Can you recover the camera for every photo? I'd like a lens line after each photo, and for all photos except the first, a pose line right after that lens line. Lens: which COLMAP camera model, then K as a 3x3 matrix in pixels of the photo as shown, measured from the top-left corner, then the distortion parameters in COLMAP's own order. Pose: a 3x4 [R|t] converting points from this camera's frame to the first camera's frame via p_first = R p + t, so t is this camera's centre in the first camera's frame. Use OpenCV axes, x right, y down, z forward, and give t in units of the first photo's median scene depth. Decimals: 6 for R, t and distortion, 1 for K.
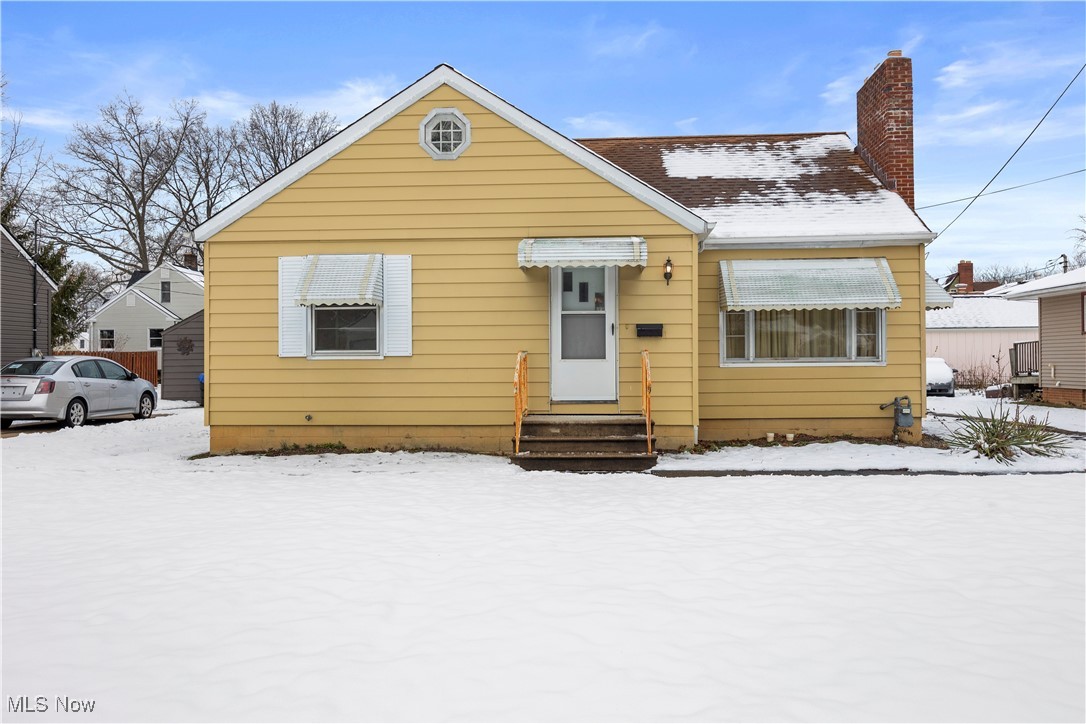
lens RADIAL K [[854.4, 0, 543.0], [0, 854.4, 362.0], [0, 0, 1]] dist [0.003547, -0.000251]
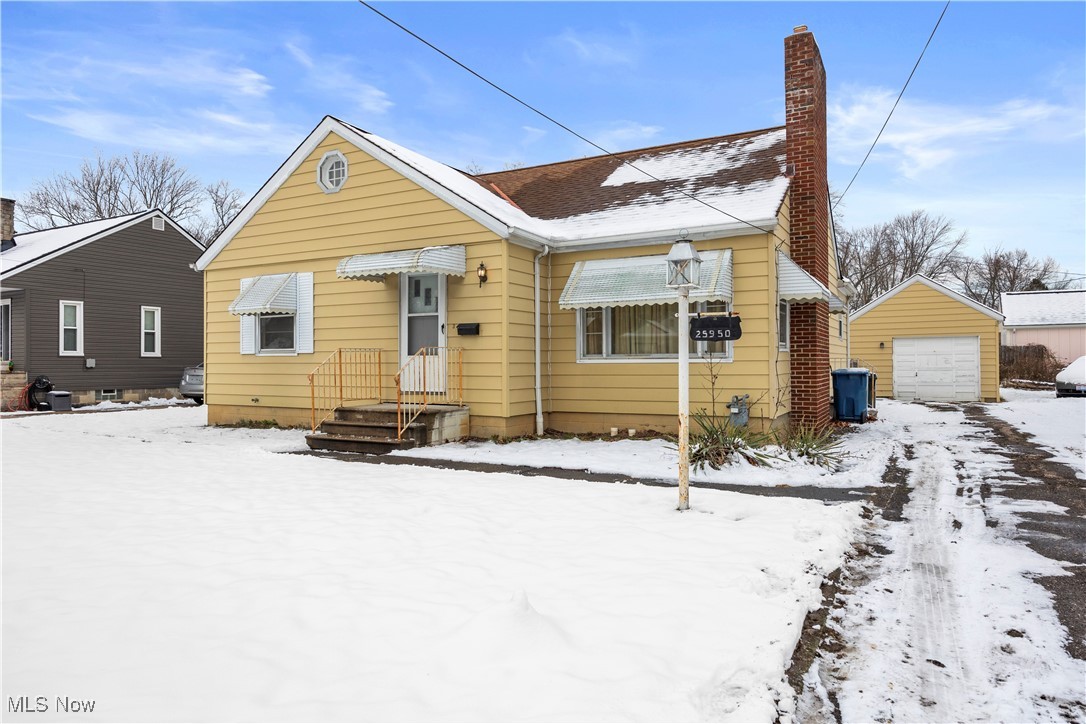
lens RADIAL K [[698.8, 0, 543.0], [0, 698.8, 362.0], [0, 0, 1]] dist [-0.000635, -0.000015]
pose [[0.901951, 0.002939, -0.431829, 0.587734], [-0.002172, 0.999995, 0.002271, 0.002960], [0.431834, -0.001111, 0.901953, 0.223809]]
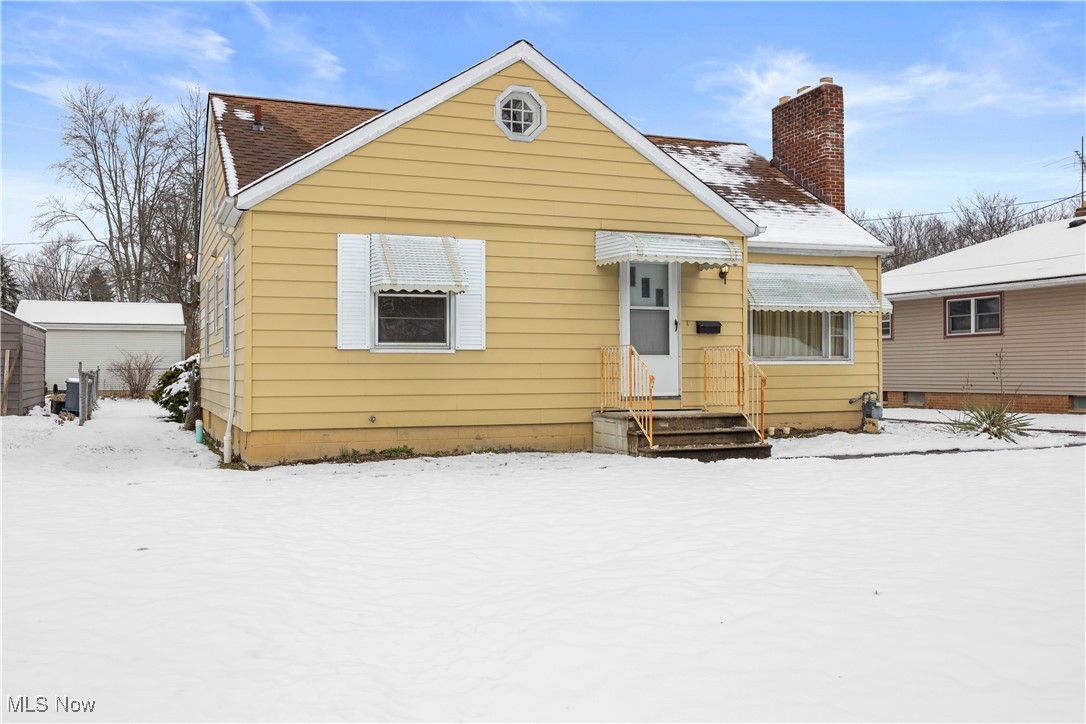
lens RADIAL K [[1006.7, 0, 543.0], [0, 1006.7, 362.0], [0, 0, 1]] dist [-0.002406, 0.001580]
pose [[0.904080, 0.006188, 0.427319, -0.559237], [-0.001713, 0.999940, -0.010856, 0.017685], [-0.427361, 0.009082, 0.904036, -0.007629]]
